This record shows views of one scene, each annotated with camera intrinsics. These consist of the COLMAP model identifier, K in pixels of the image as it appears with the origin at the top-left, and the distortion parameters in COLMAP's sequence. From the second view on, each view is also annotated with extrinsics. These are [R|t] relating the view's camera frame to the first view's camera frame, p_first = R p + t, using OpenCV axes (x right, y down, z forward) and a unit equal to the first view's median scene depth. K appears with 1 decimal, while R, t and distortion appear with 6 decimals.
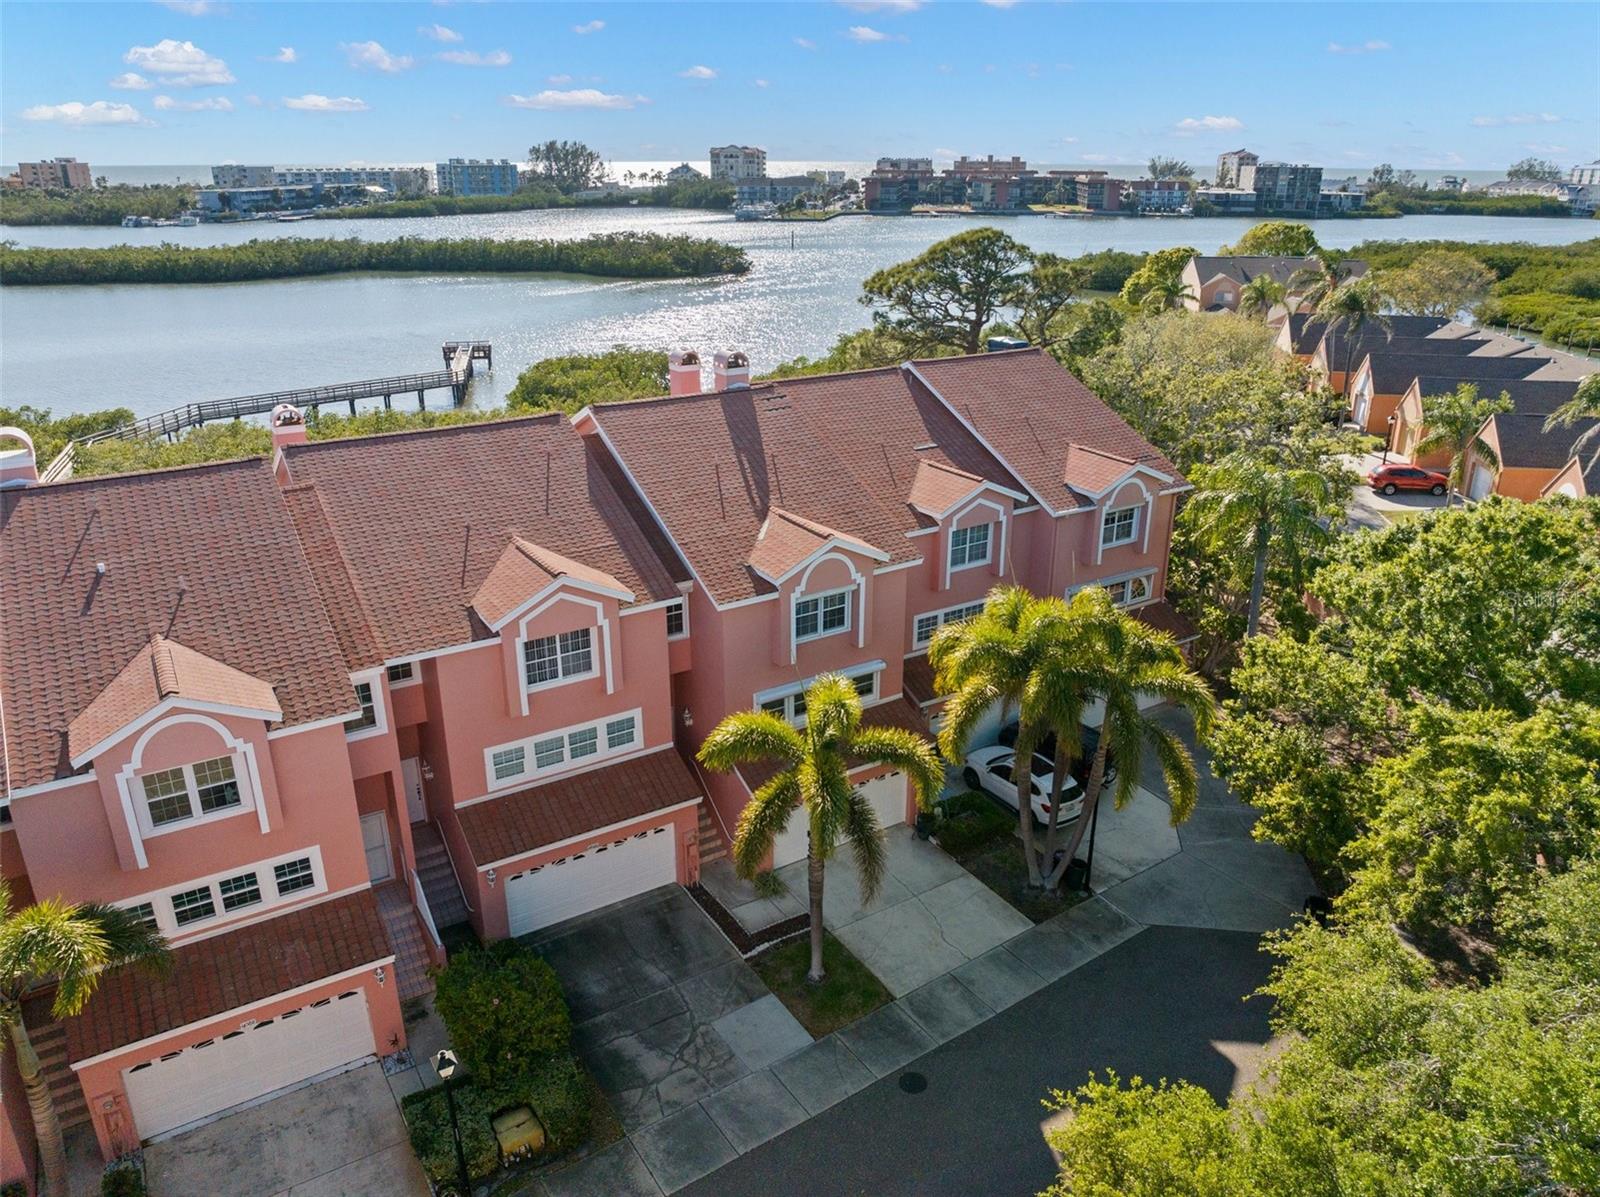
lens RADIAL K [[1128.9, 0, 799.1], [0, 1128.9, 594.1], [0, 0, 1]] dist [-0.060879, 0.028781]
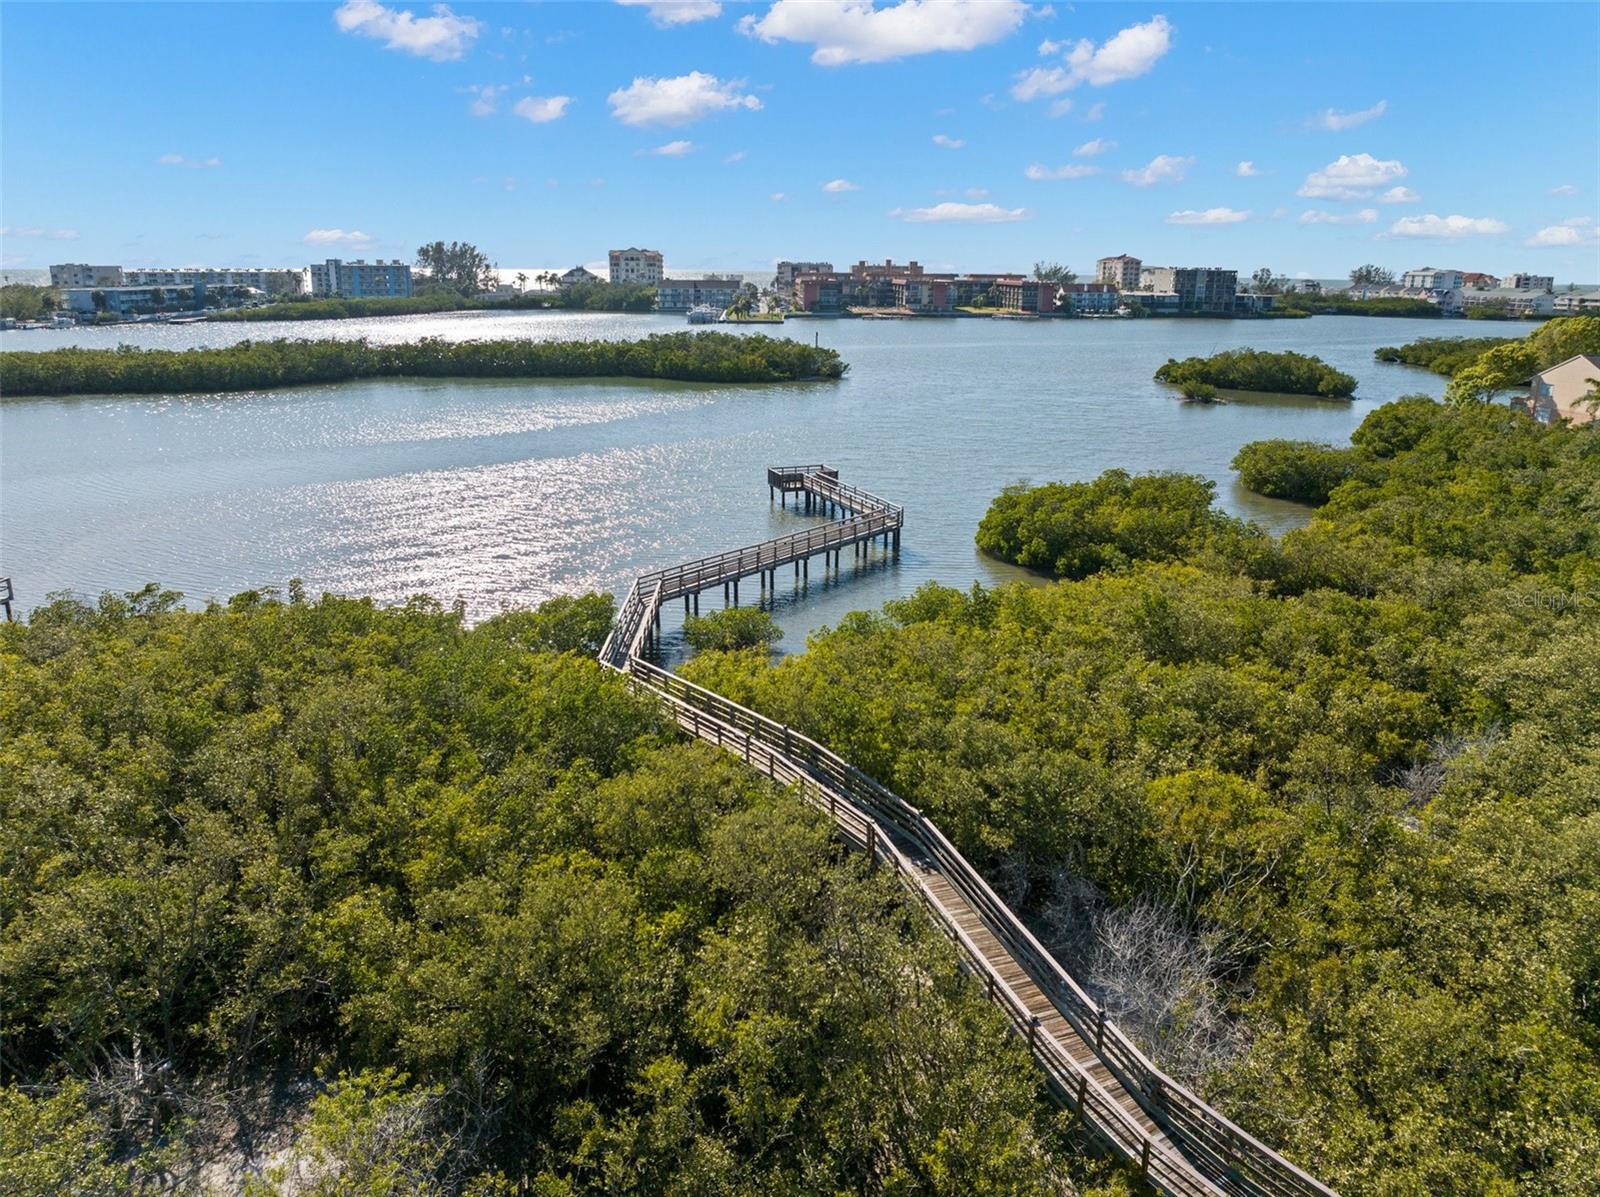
lens RADIAL K [[1128.9, 0, 809.7], [0, 1128.9, 585.4], [0, 0, 1]] dist [-0.060879, 0.028781]
pose [[0.985099, -0.039588, 0.167371, -0.098134], [0.055264, 0.994401, -0.090065, -0.017675], [-0.162868, 0.097972, 0.981772, 0.059598]]
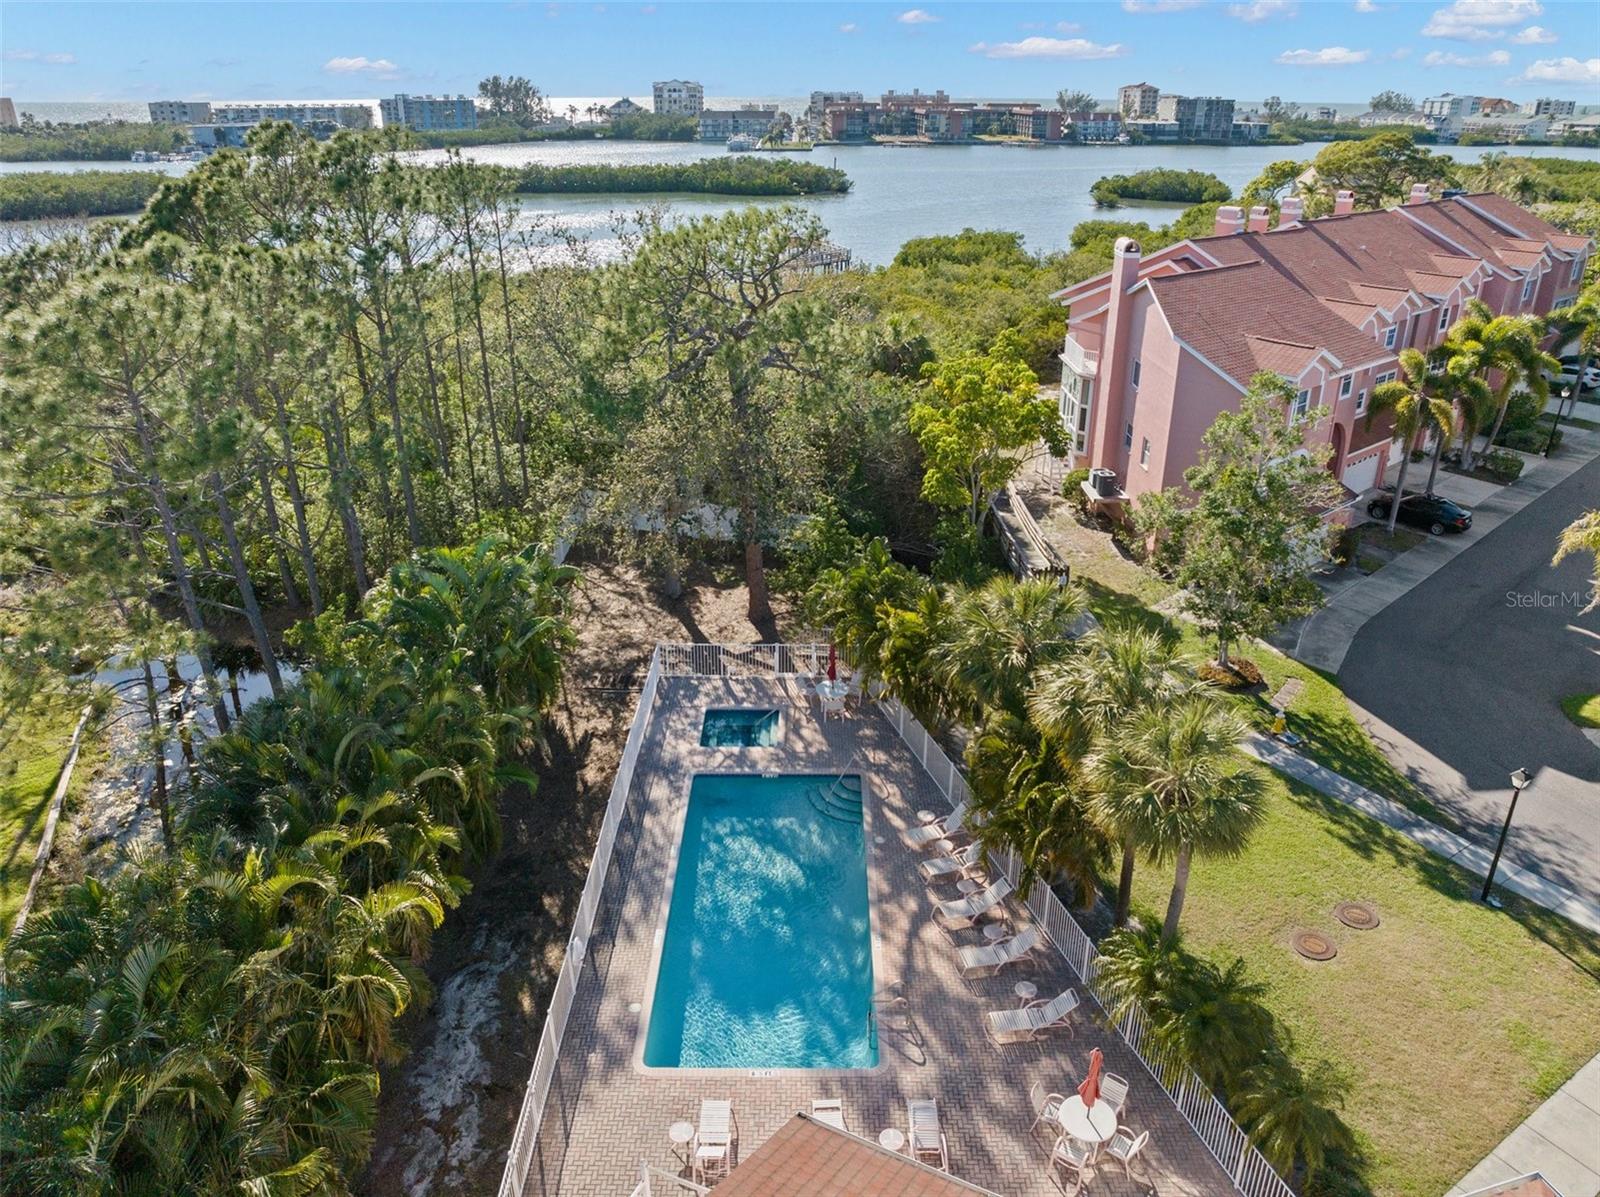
lens RADIAL K [[1128.9, 0, 802.6], [0, 1128.9, 589.7], [0, 0, 1]] dist [-0.060879, 0.028781]
pose [[0.991255, -0.054212, 0.120307, -0.109767], [0.048438, 0.997553, 0.050412, 0.028094], [-0.122746, -0.044144, 0.991456, -0.071502]]
